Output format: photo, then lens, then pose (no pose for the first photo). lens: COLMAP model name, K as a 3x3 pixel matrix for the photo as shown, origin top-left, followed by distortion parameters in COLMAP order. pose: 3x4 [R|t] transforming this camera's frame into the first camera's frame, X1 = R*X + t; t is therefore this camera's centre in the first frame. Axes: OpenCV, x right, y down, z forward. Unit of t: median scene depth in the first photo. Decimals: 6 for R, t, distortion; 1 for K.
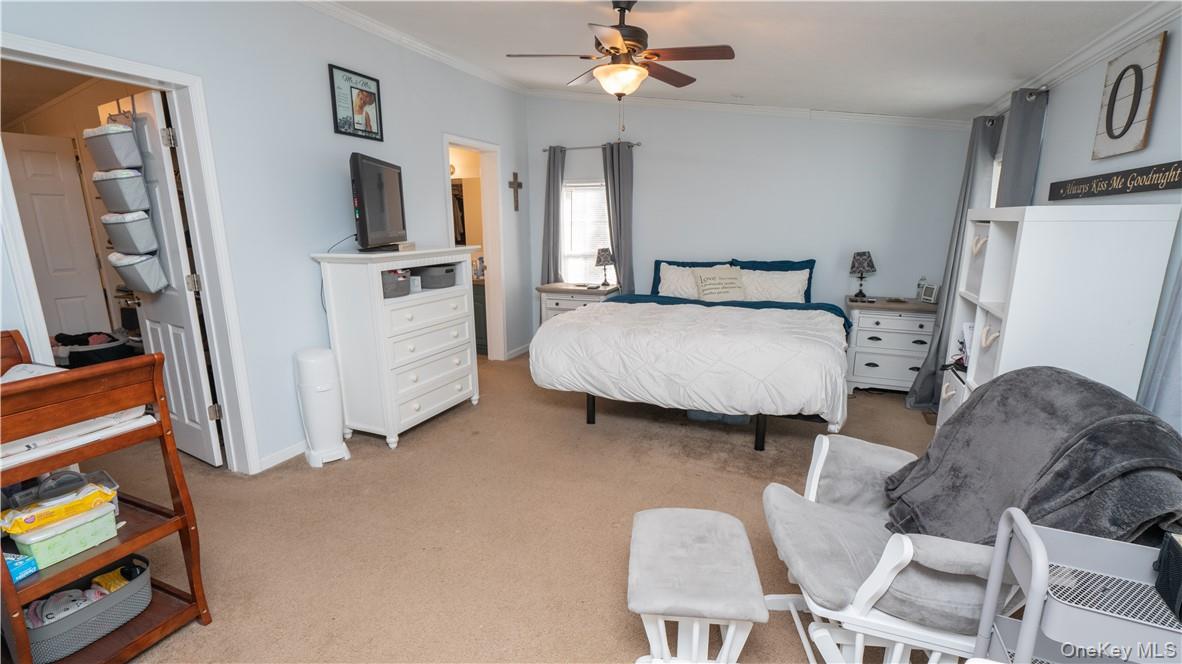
lens RADIAL K [[520.2, 0, 584.7], [0, 520.2, 330.7], [0, 0, 1]] dist [-0.013053, 0.006120]
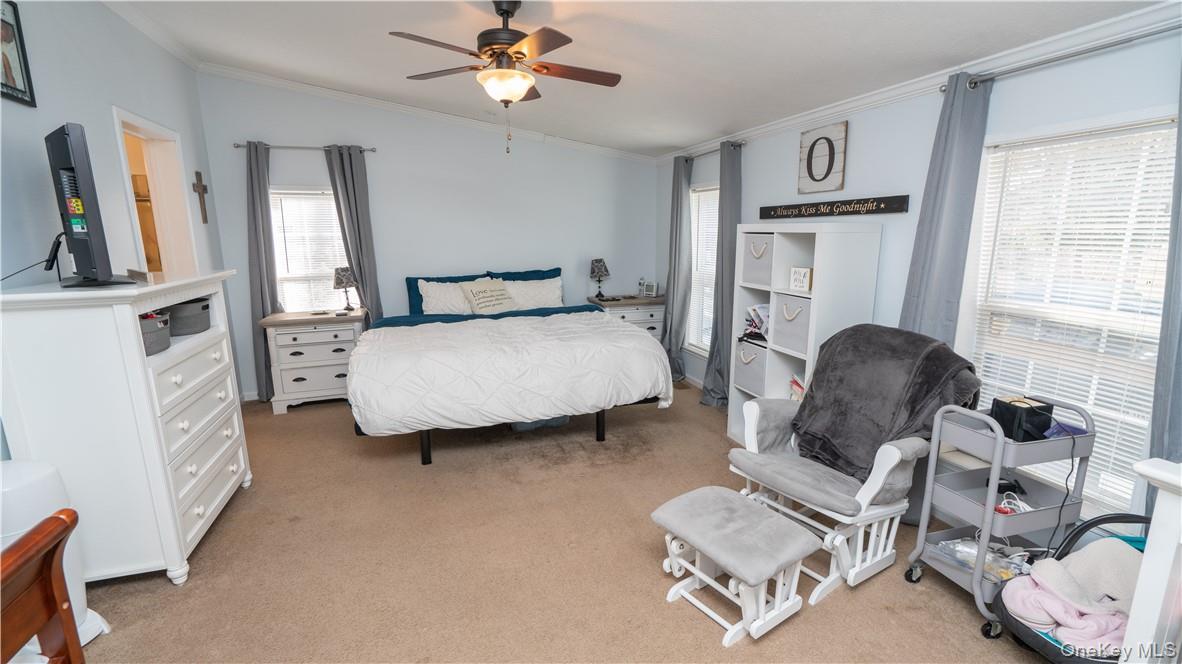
lens RADIAL K [[520.2, 0, 591.0], [0, 520.2, 333.8], [0, 0, 1]] dist [-0.013053, 0.006120]
pose [[0.755610, -0.128001, 0.642393, -0.305601], [0.141036, 0.989510, 0.031273, -0.027428], [-0.639658, 0.066970, 0.765737, 0.129326]]
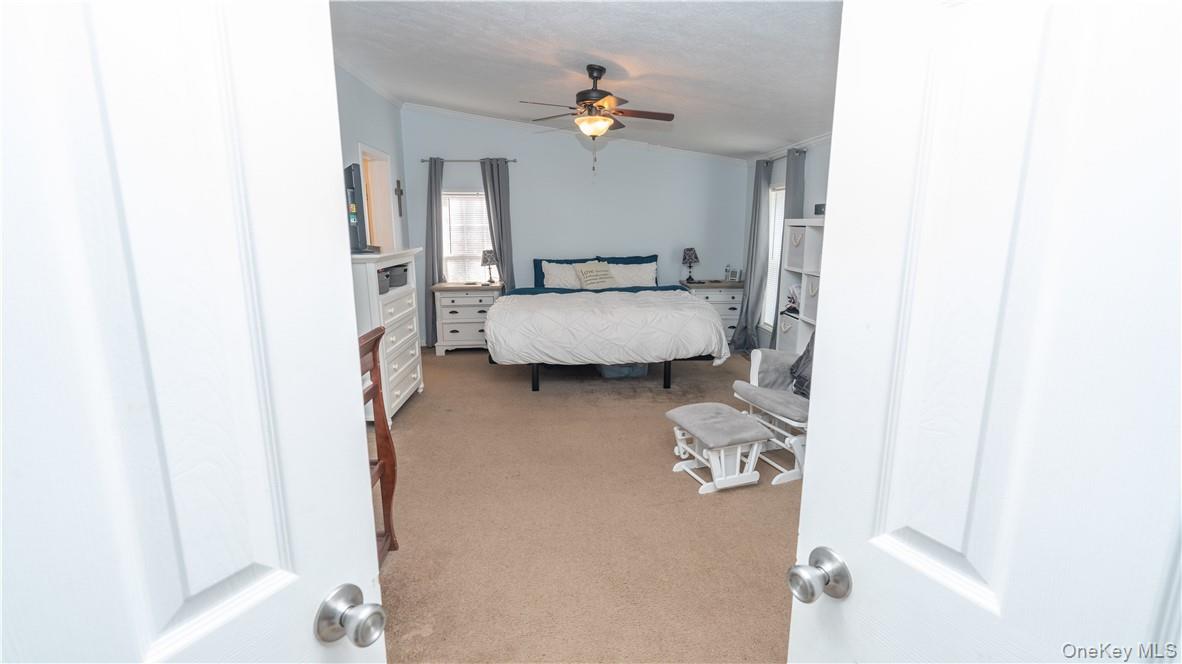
lens RADIAL K [[520.2, 0, 590.7], [0, 520.2, 324.3], [0, 0, 1]] dist [-0.013053, 0.006120]
pose [[0.897208, -0.079975, 0.434307, -0.378209], [0.089530, 0.995983, -0.001550, 0.034711], [-0.432438, 0.040274, 0.900764, -0.156180]]
